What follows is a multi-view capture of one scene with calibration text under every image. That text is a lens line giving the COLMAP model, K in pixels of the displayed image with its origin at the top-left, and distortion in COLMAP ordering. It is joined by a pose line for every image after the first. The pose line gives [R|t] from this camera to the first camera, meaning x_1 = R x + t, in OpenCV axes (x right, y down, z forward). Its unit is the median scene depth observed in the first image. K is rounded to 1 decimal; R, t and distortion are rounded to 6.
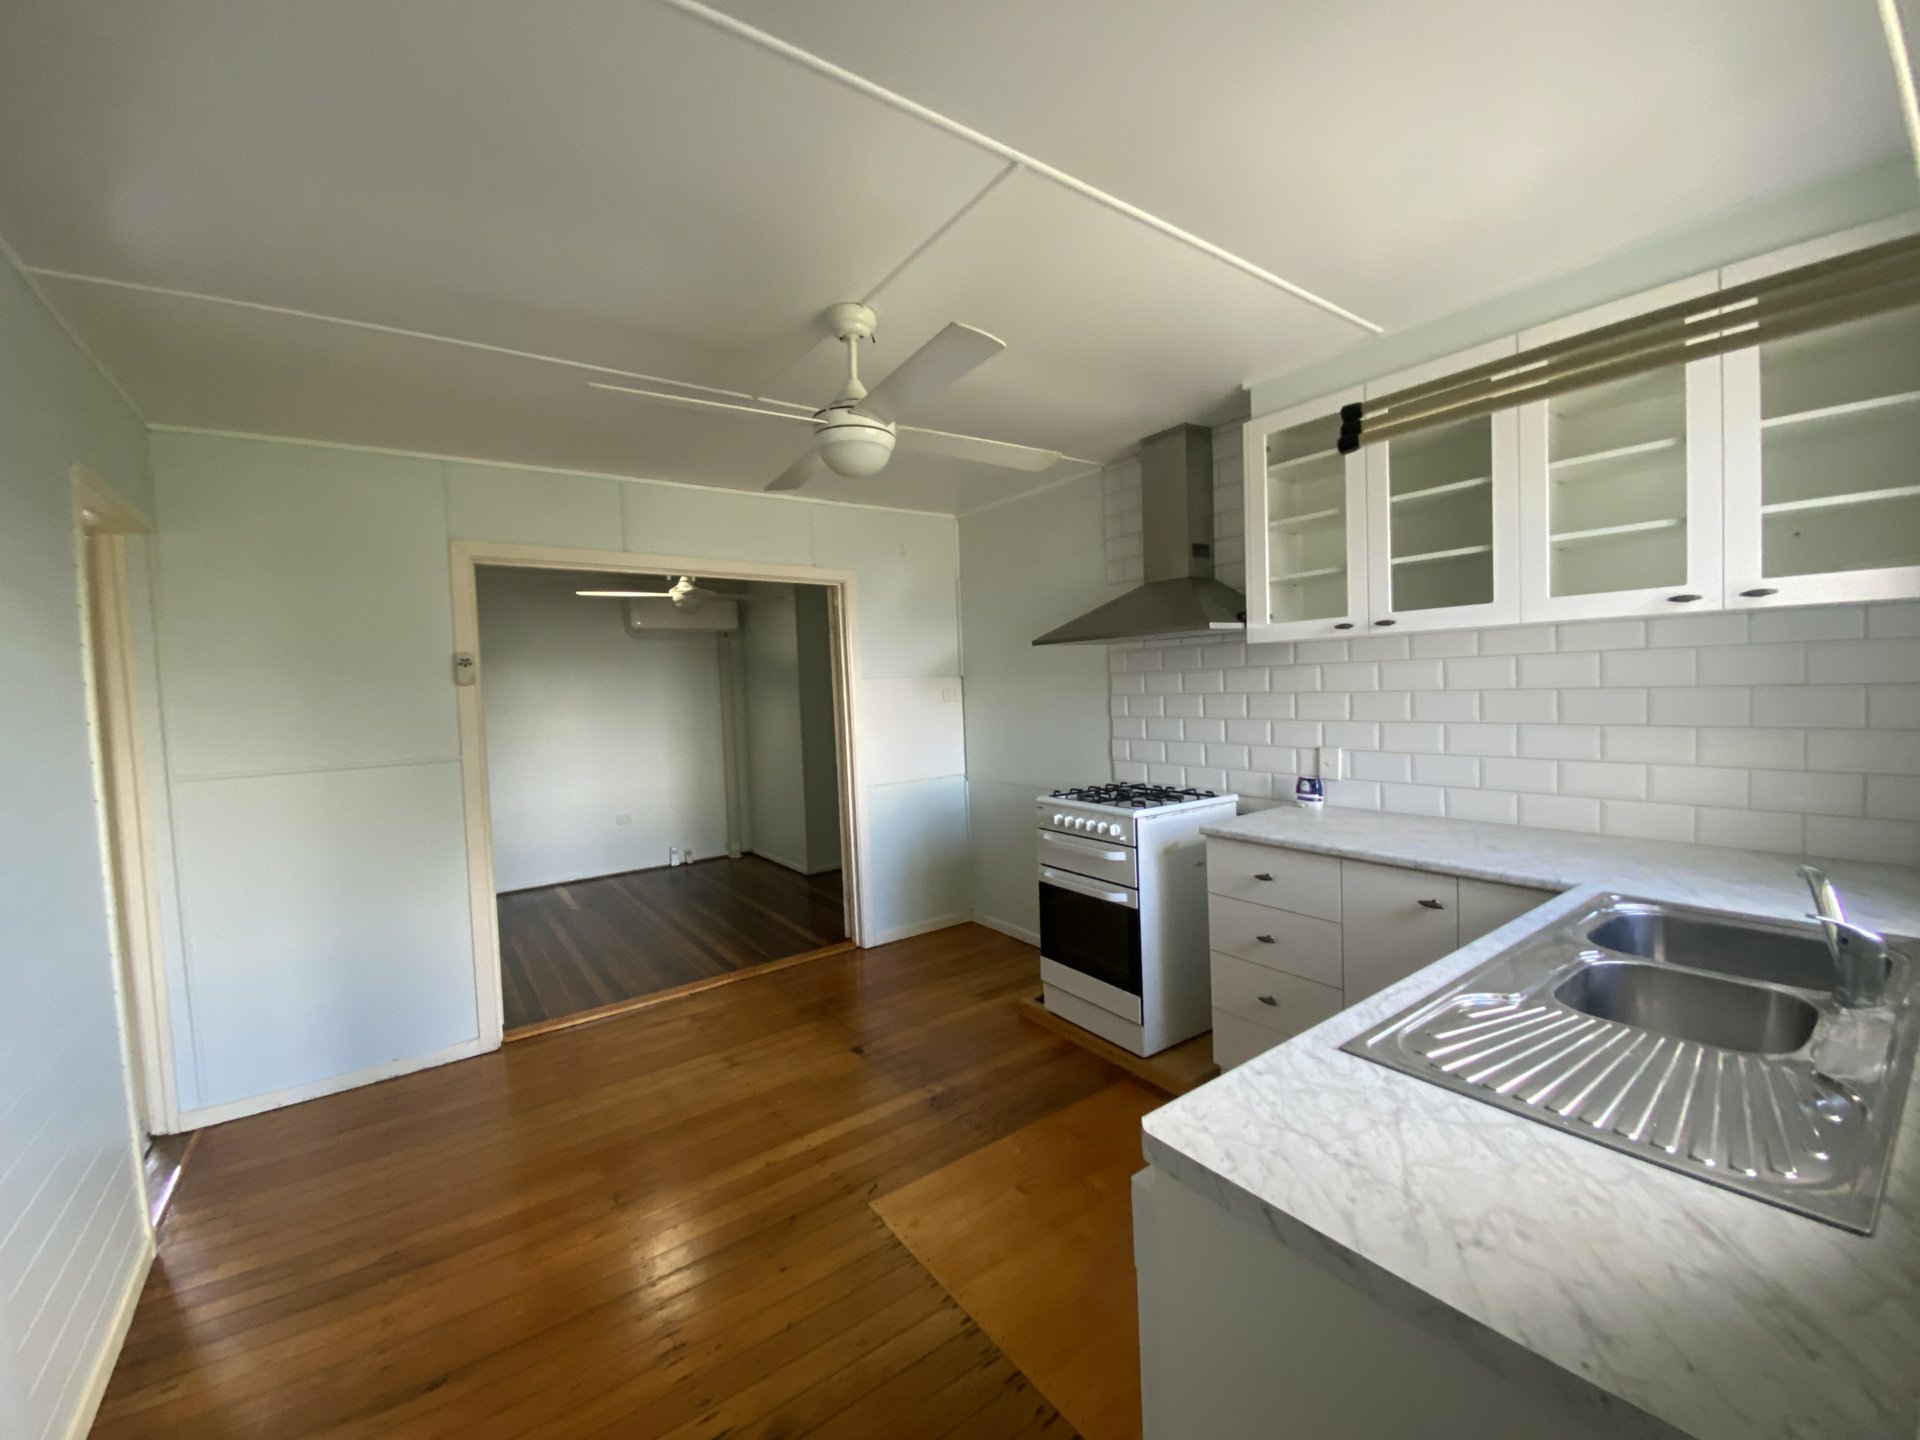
lens RADIAL K [[779.0, 0, 960.1], [0, 779.0, 721.9], [0, 0, 1]] dist [0.084609, -0.051981]
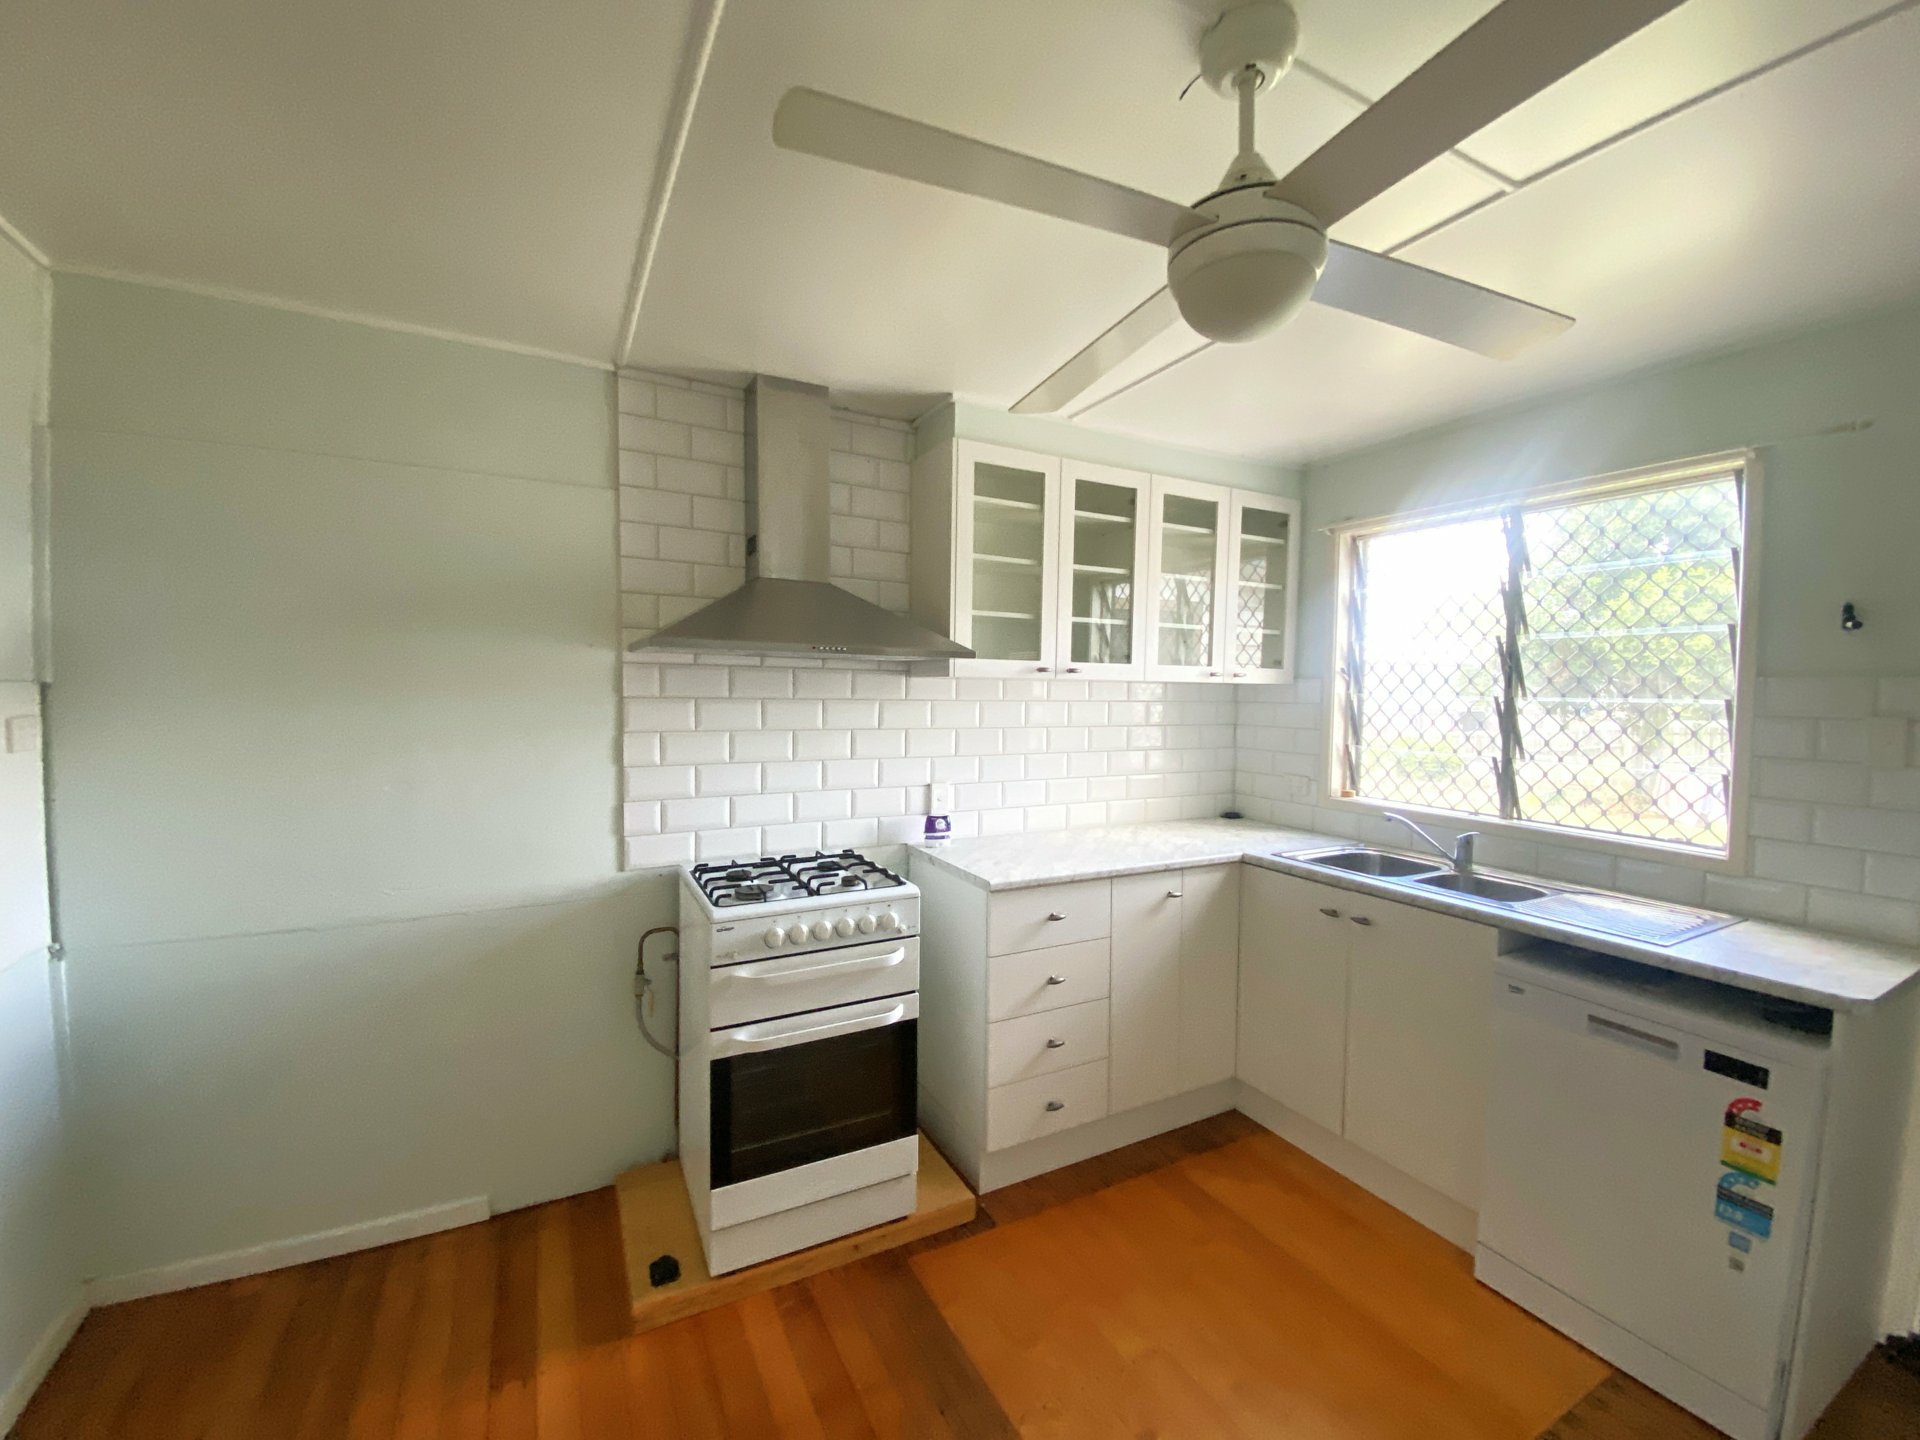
lens RADIAL K [[779.0, 0, 960.1], [0, 779.0, 721.9], [0, 0, 1]] dist [0.084609, -0.051981]
pose [[0.130184, 0.004632, 0.991479, -0.457820], [0.032805, 0.999421, -0.008976, -0.032027], [-0.990947, 0.033694, 0.129957, 0.749061]]
